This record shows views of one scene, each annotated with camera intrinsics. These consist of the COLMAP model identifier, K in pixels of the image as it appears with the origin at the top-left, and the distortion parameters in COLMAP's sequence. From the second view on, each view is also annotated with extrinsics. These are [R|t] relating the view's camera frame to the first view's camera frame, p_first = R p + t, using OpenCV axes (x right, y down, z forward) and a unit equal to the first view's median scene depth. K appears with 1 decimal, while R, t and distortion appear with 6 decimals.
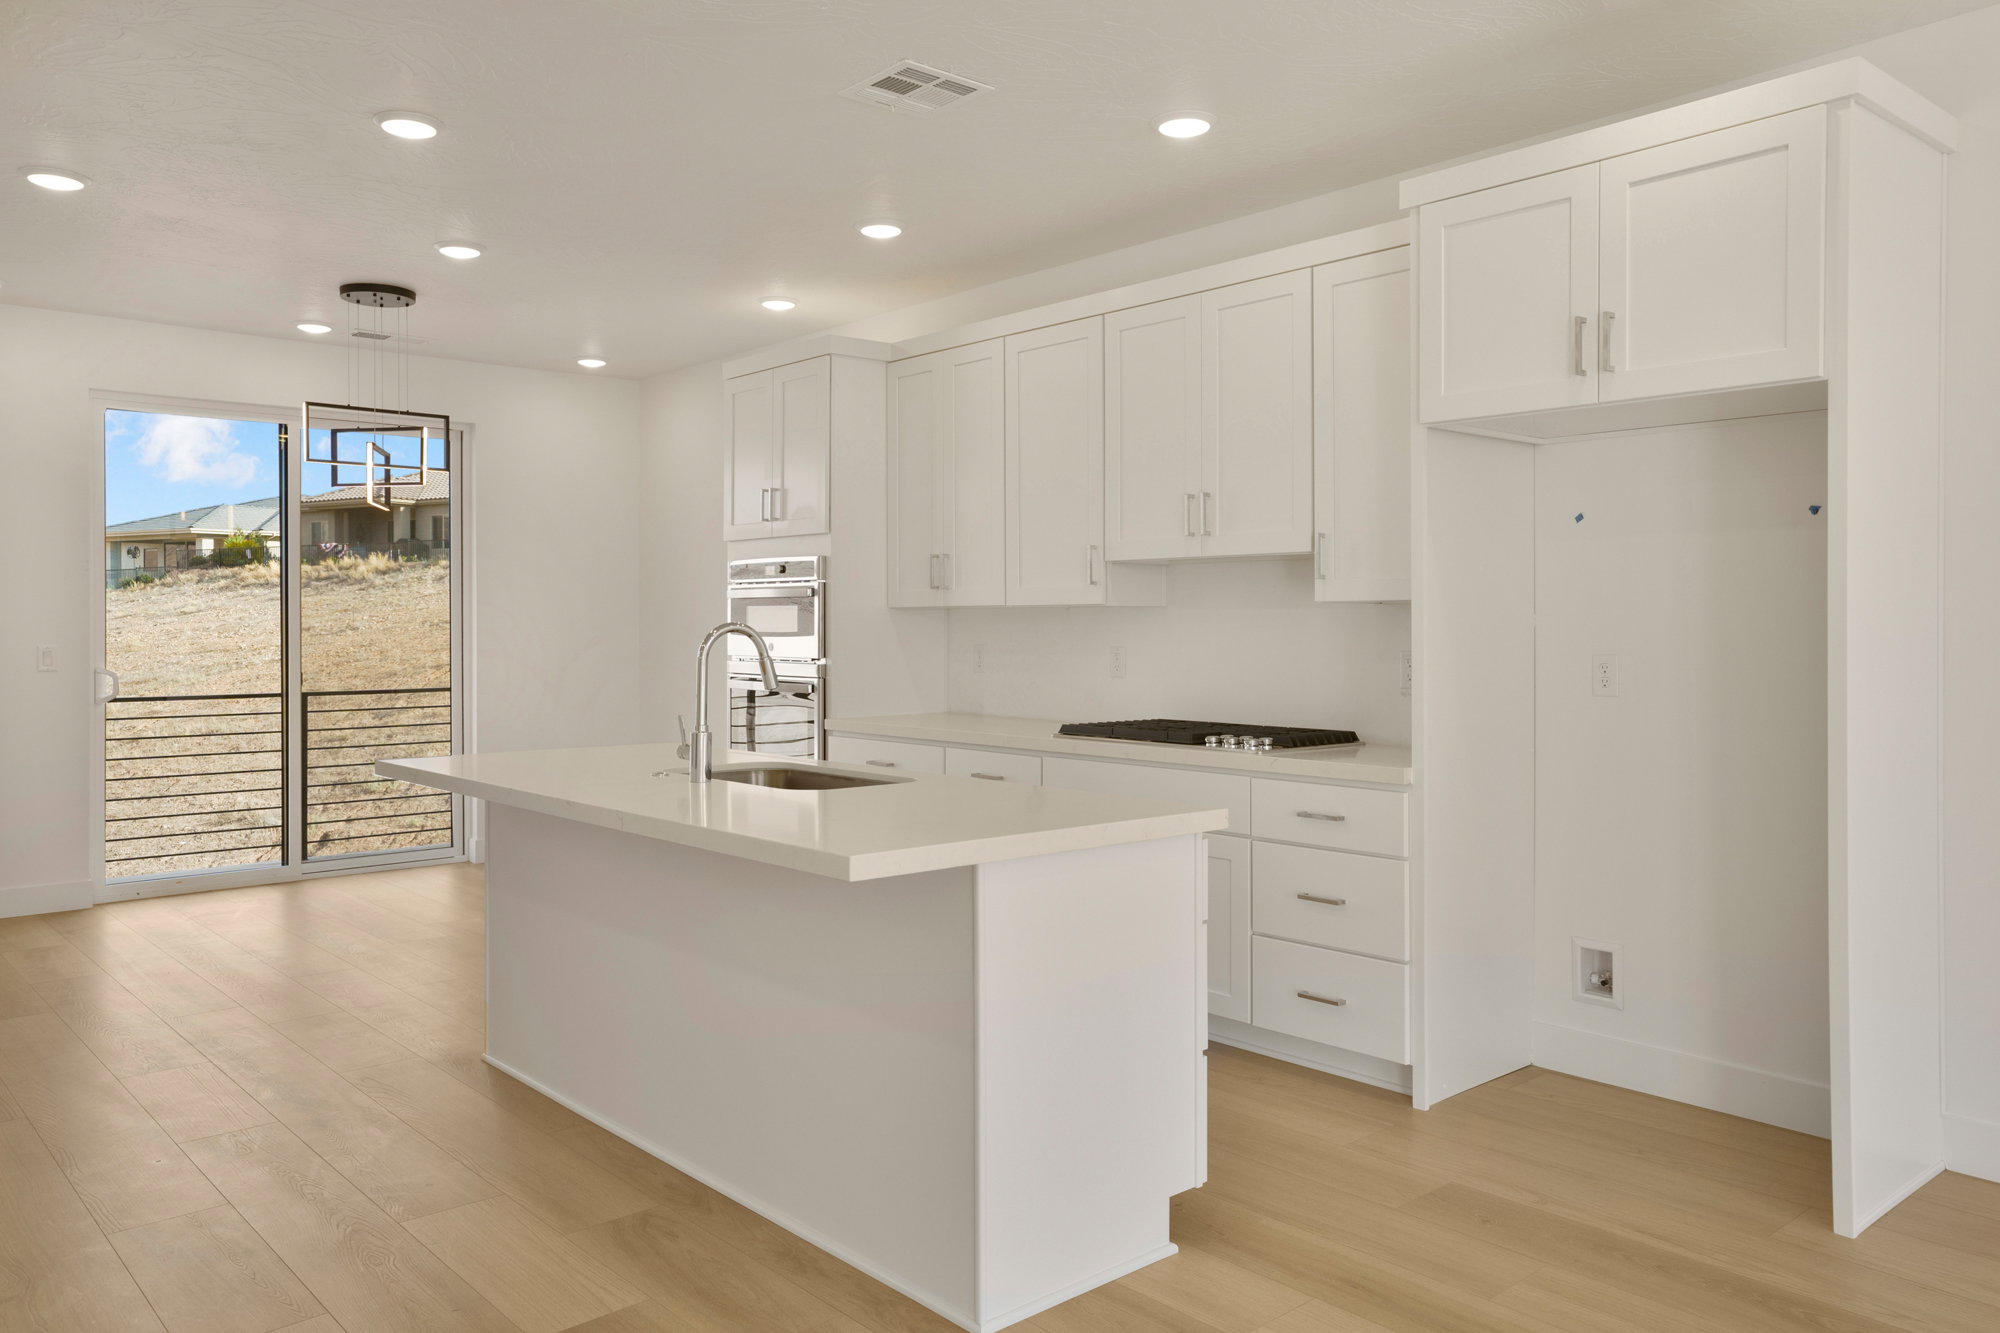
lens RADIAL K [[1458.7, 0, 995.6], [0, 1458.7, 620.1], [0, 0, 1]] dist [-0.009034, -0.000560]
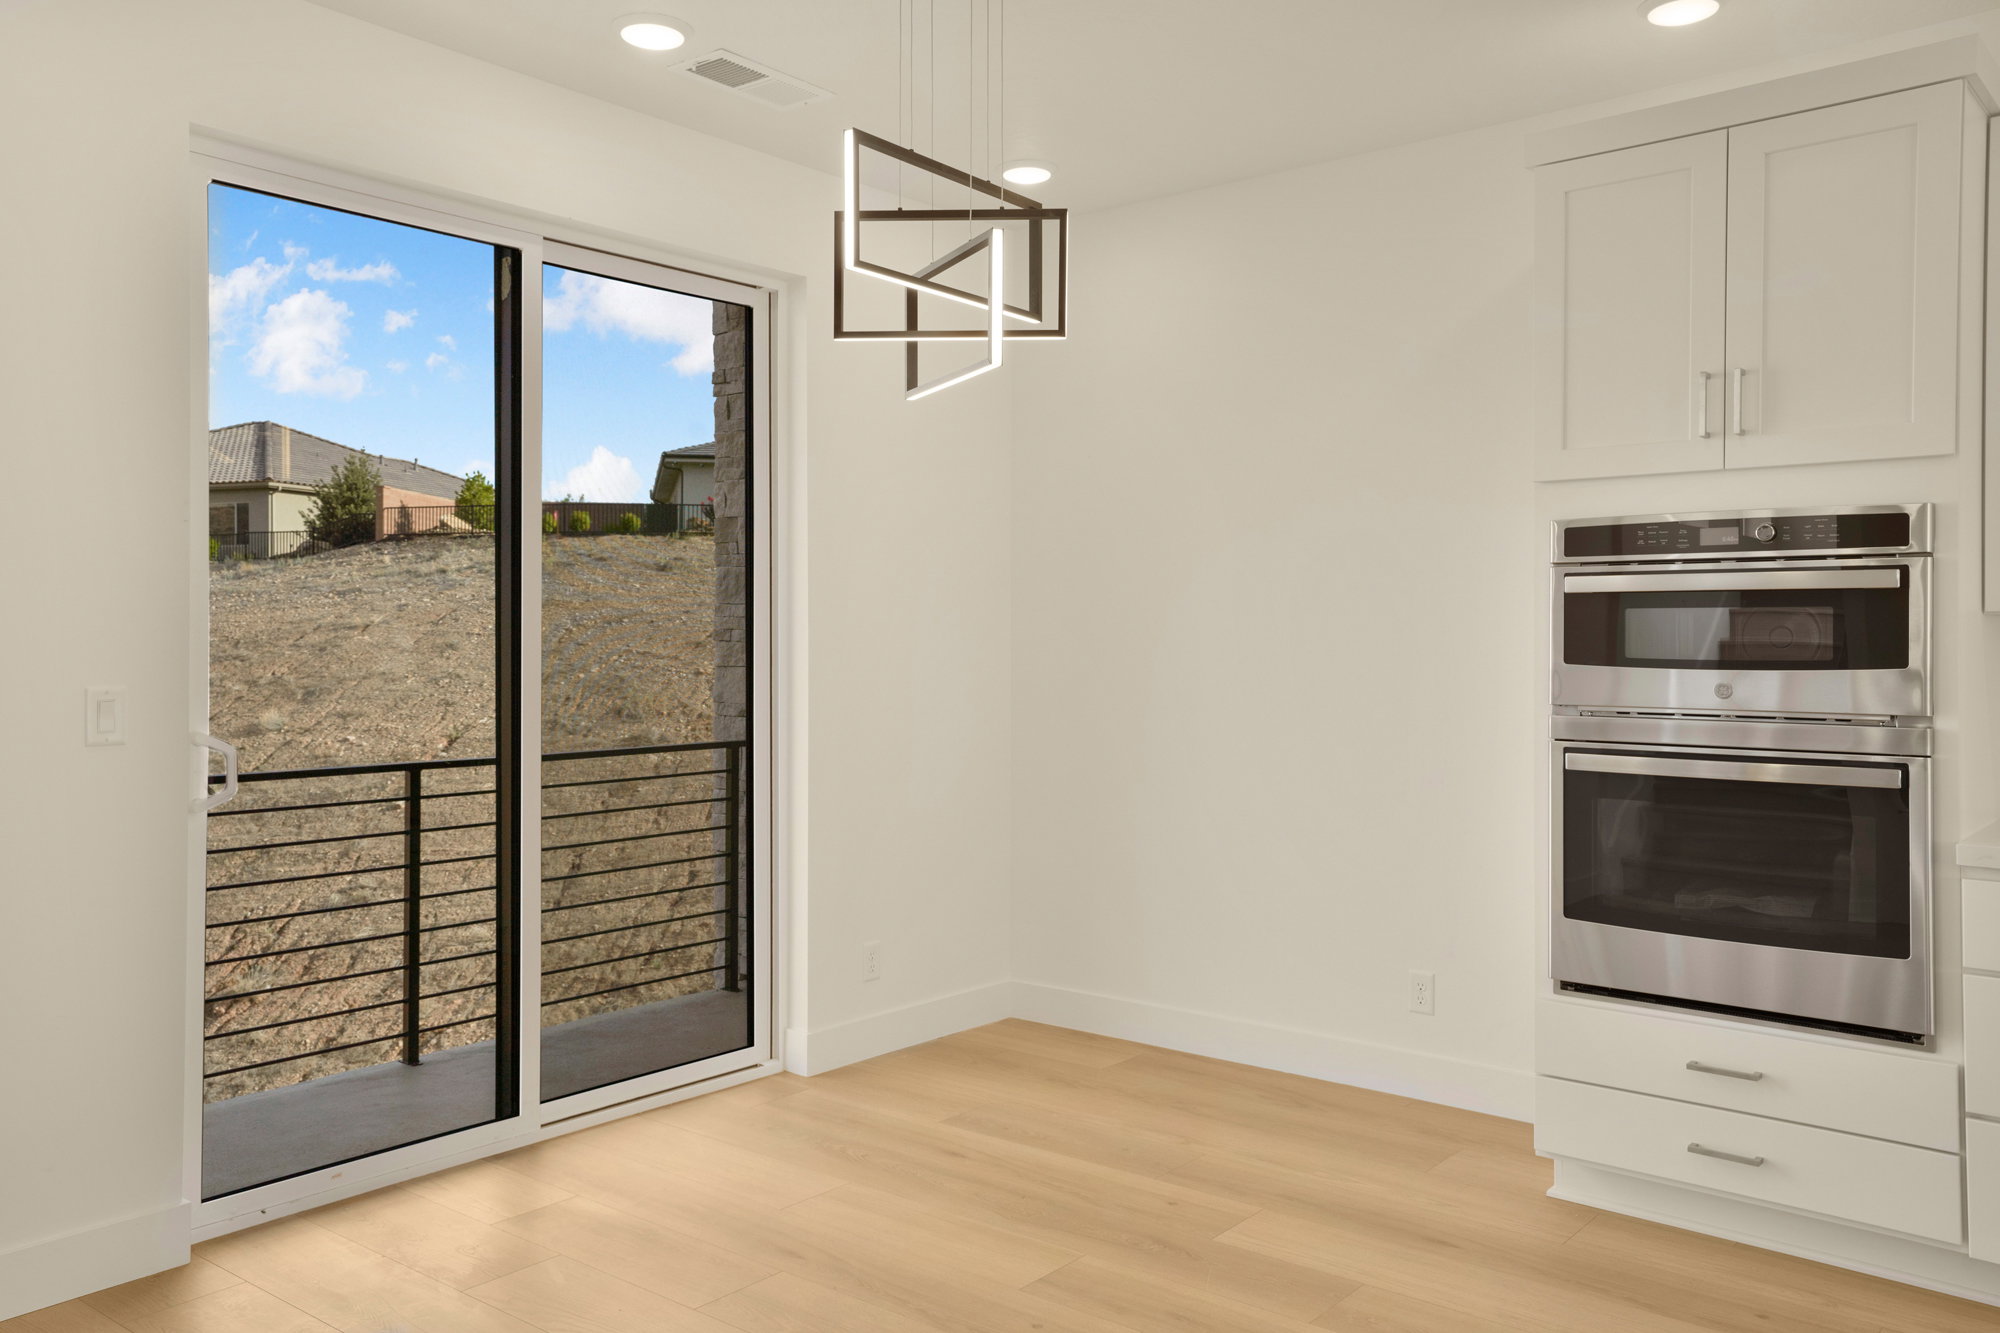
lens RADIAL K [[1574.9, 0, 997.1], [0, 1574.9, 636.3], [0, 0, 1]] dist [0.047494, 0.004630]
pose [[0.985562, 0.005252, 0.169231, -0.592969], [-0.005124, 0.999986, -0.001196, 0.002473], [-0.169235, 0.000312, 0.985576, 0.614157]]
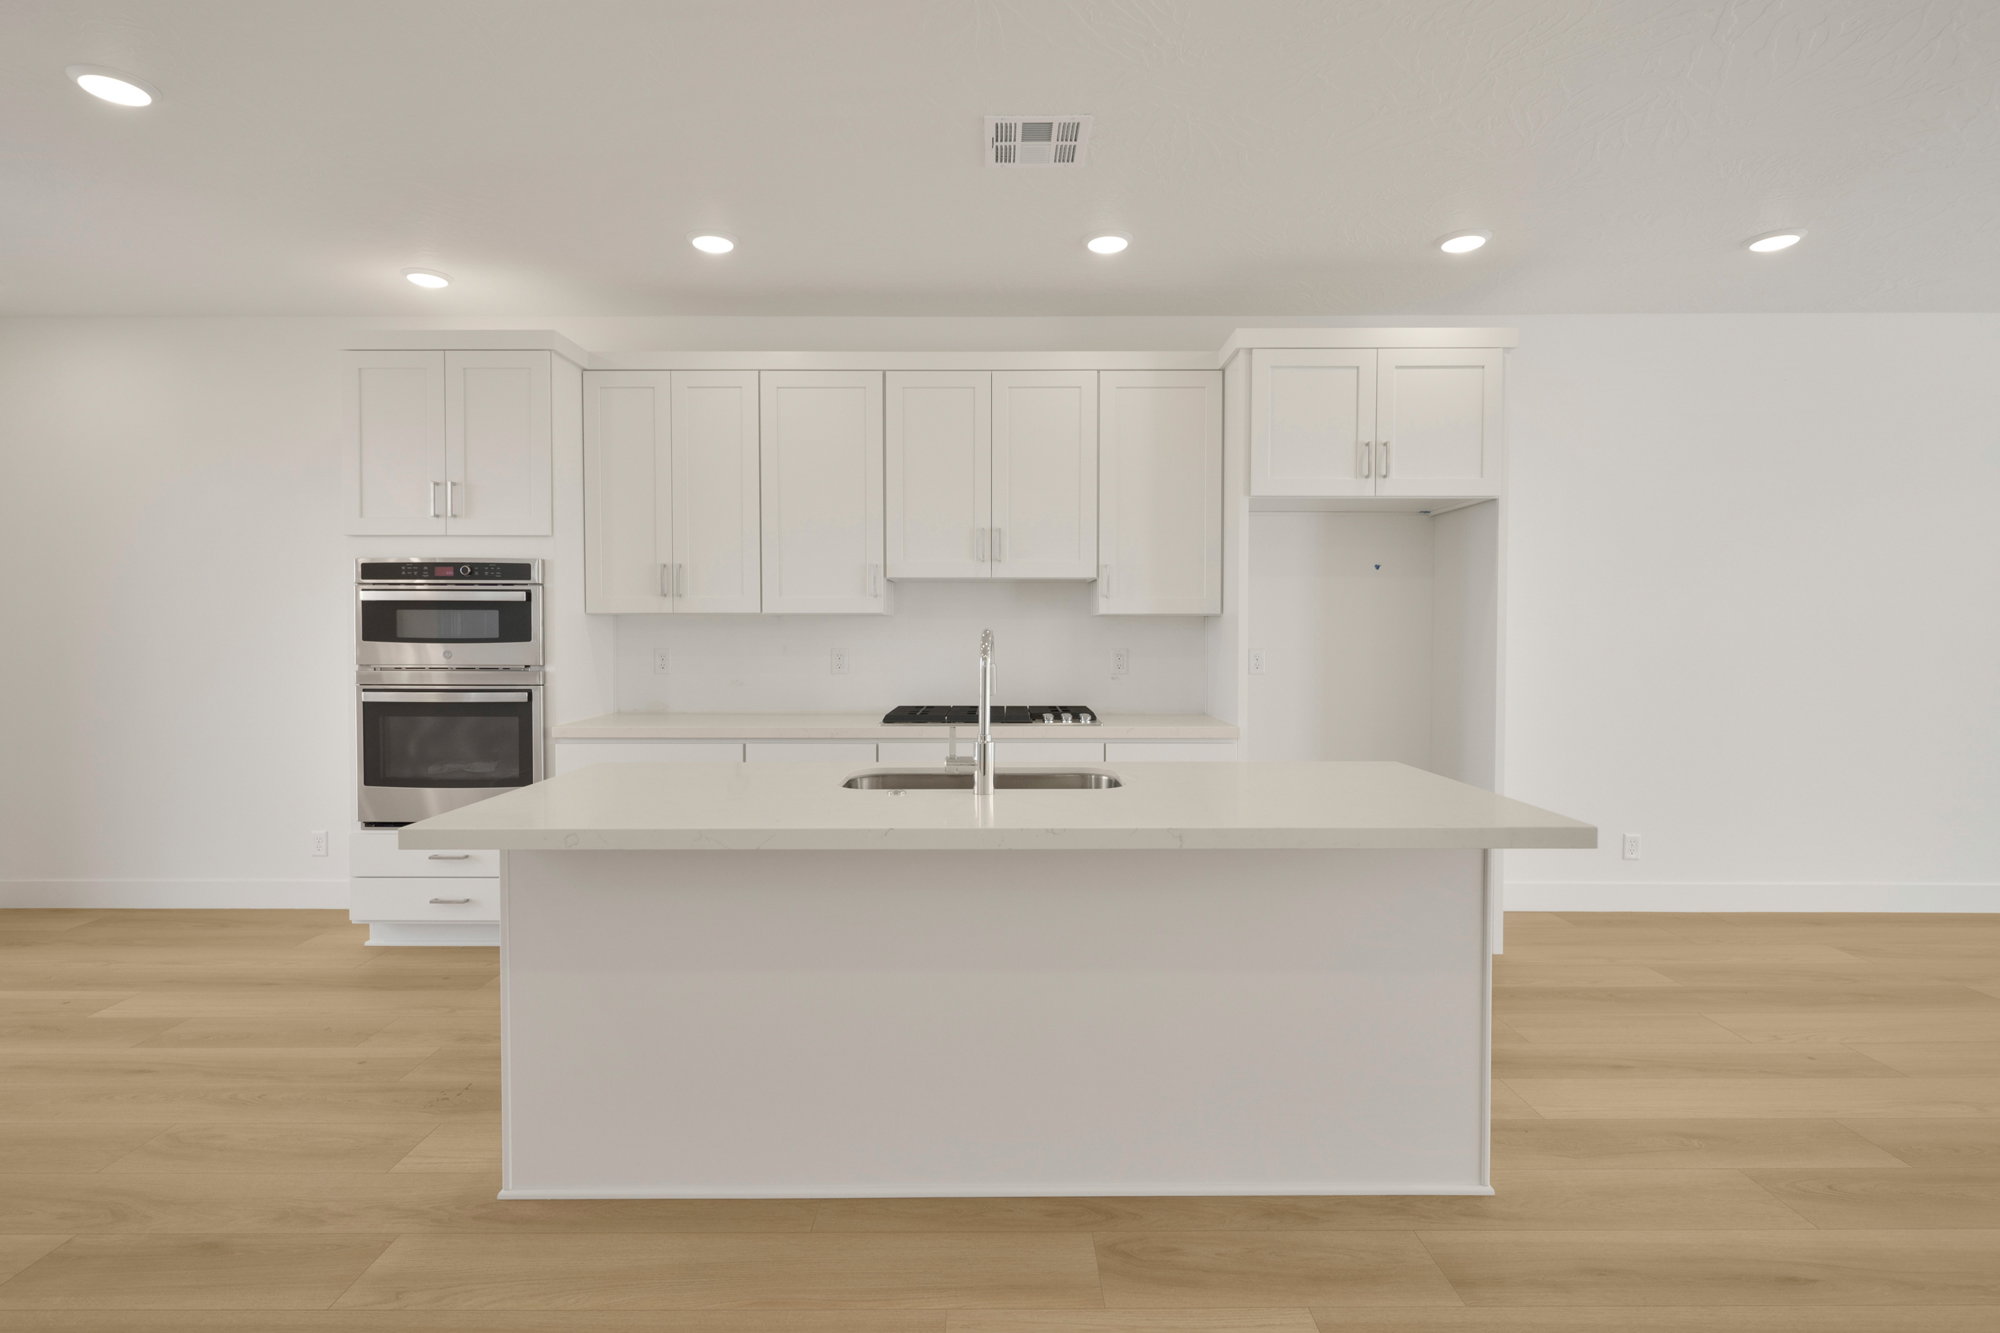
lens RADIAL K [[986.9, 0, 998.8], [0, 986.9, 651.6], [0, 0, 1]] dist [0.005375, -0.001741]
pose [[0.659103, -0.015348, 0.751896, -0.477292], [-0.002919, 0.999732, 0.022966, 0.001681], [-0.752047, -0.017331, 0.658881, 0.392522]]
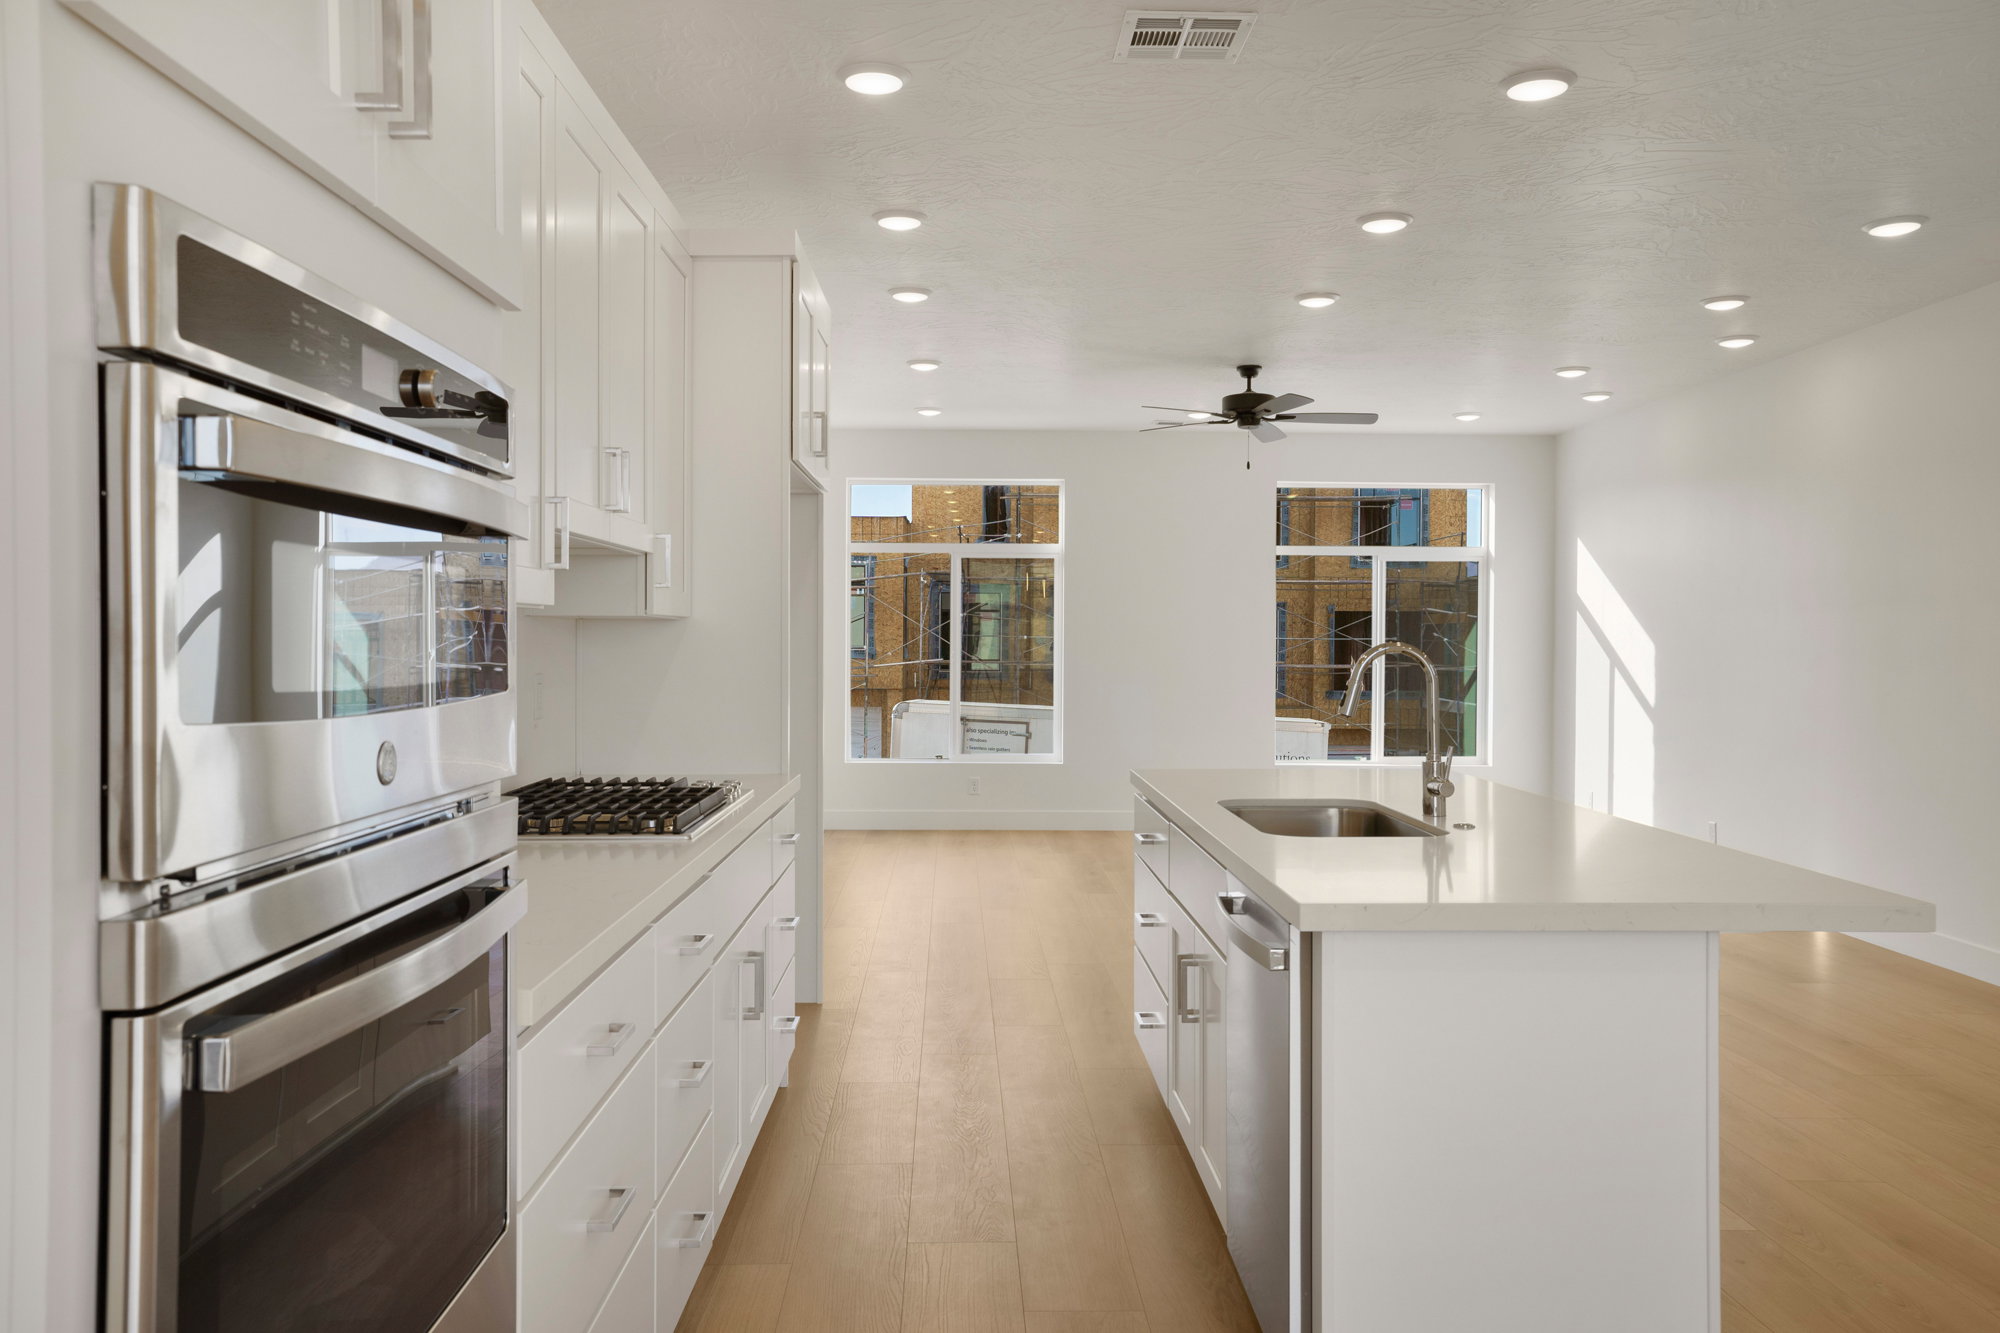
lens RADIAL K [[1546.5, 0, 992.9], [0, 1546.5, 666.5], [0, 0, 1]] dist [0.000533, 0.067341]
pose [[-0.766977, -0.012205, 0.641558, -0.425698], [-0.002927, 0.999875, 0.015522, 0.002676], [-0.641667, 0.010027, -0.766917, 1.343596]]
